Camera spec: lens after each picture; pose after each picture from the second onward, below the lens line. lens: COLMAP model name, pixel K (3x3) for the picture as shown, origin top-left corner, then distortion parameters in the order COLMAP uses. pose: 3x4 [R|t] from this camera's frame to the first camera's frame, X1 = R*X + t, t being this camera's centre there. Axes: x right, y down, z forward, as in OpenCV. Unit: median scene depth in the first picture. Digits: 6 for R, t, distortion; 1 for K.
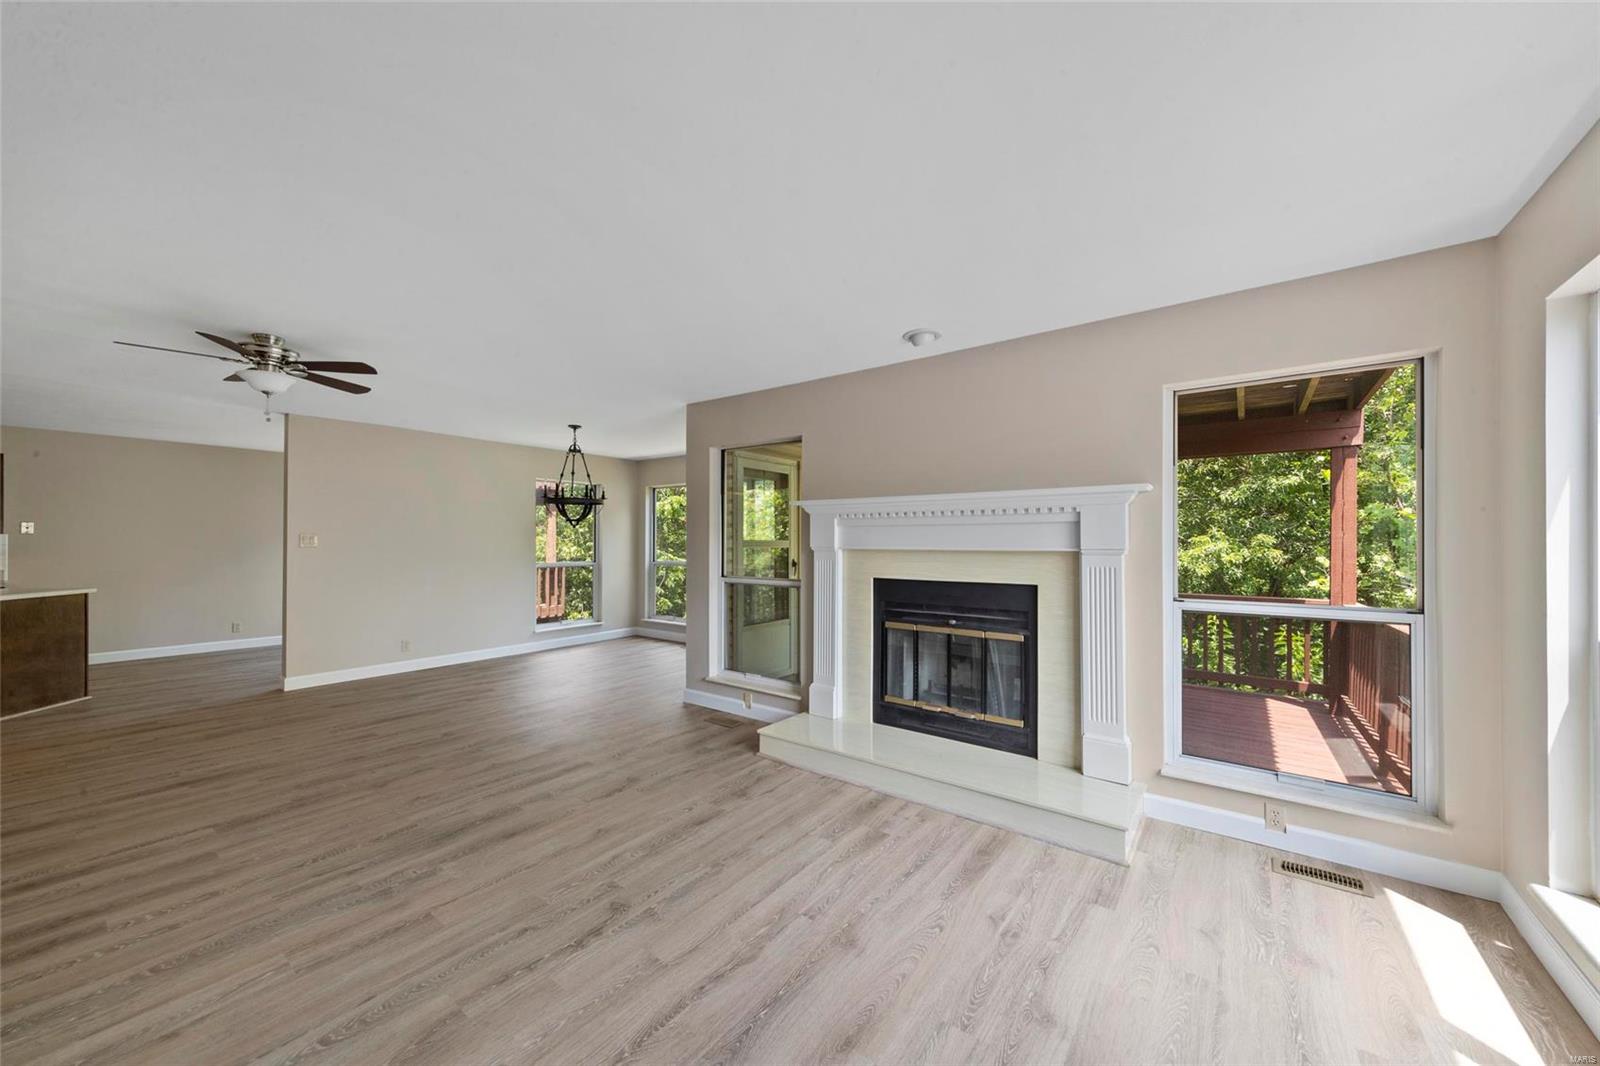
lens RADIAL K [[574.7, 0, 812.3], [0, 574.7, 538.1], [0, 0, 1]] dist [0.002280, -0.000570]
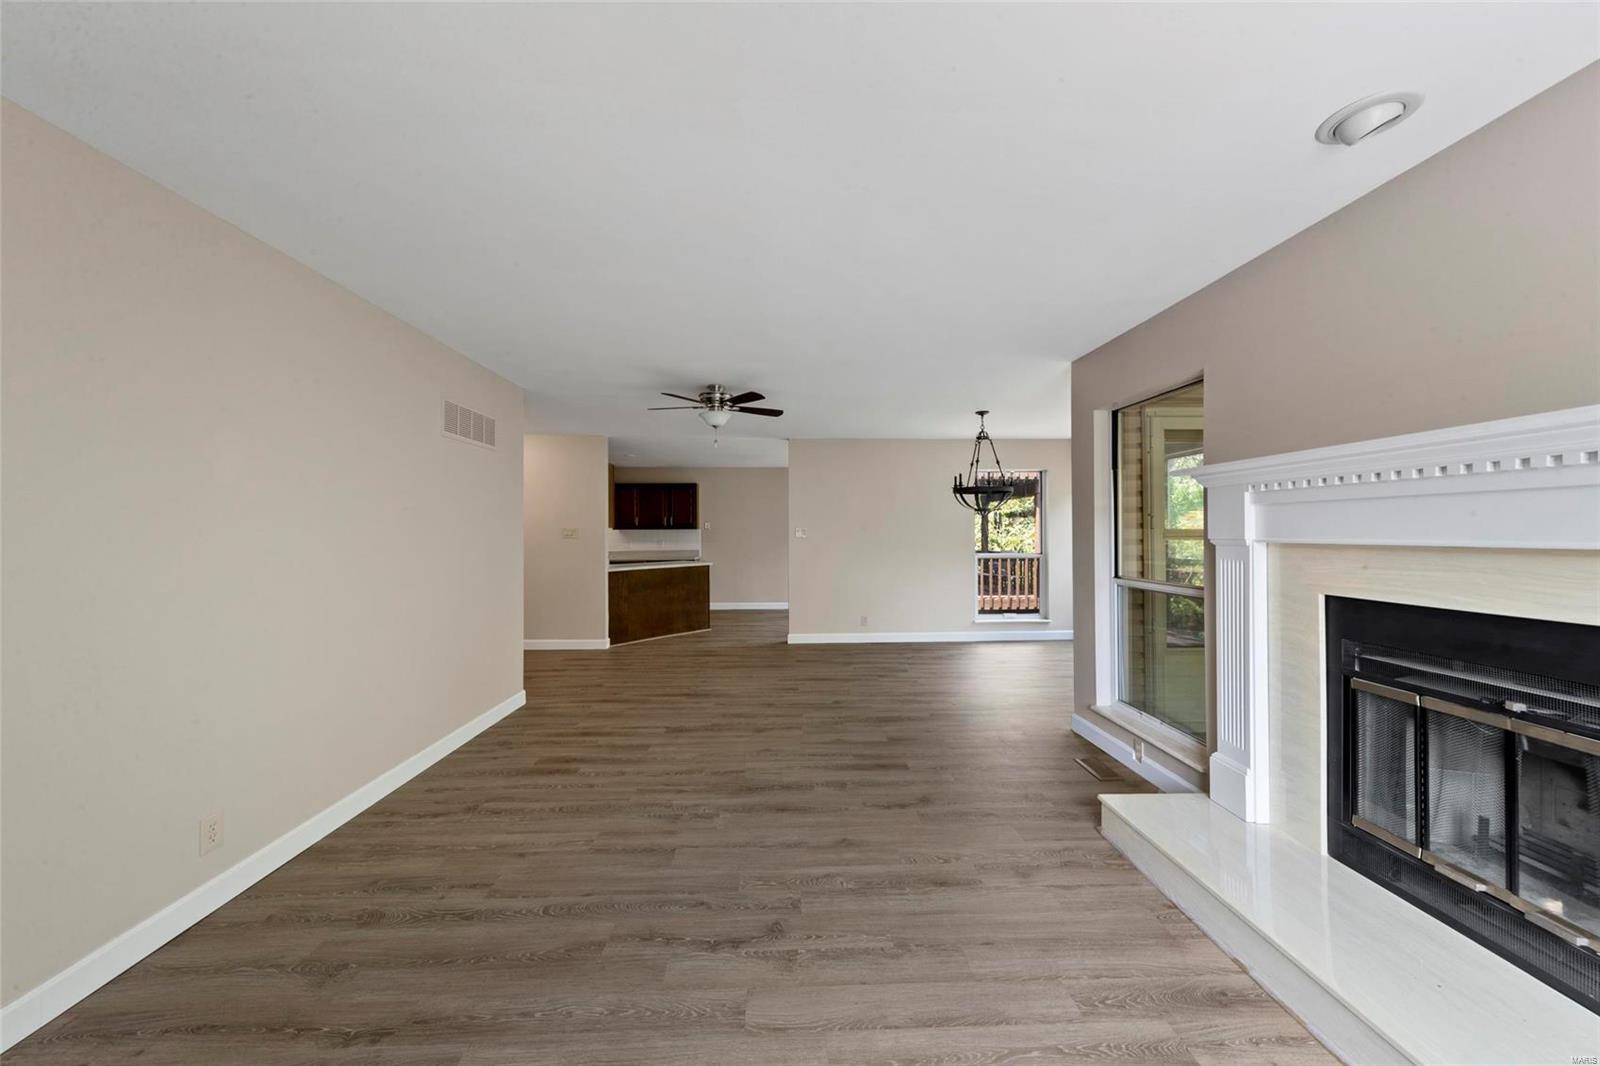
lens RADIAL K [[574.7, 0, 801.9], [0, 574.7, 526.1], [0, 0, 1]] dist [0.002280, -0.000570]
pose [[0.623159, -0.012825, -0.781990, 0.229793], [0.008754, 0.999917, -0.009423, 0.003240], [0.782046, -0.000973, 0.623220, 0.256090]]
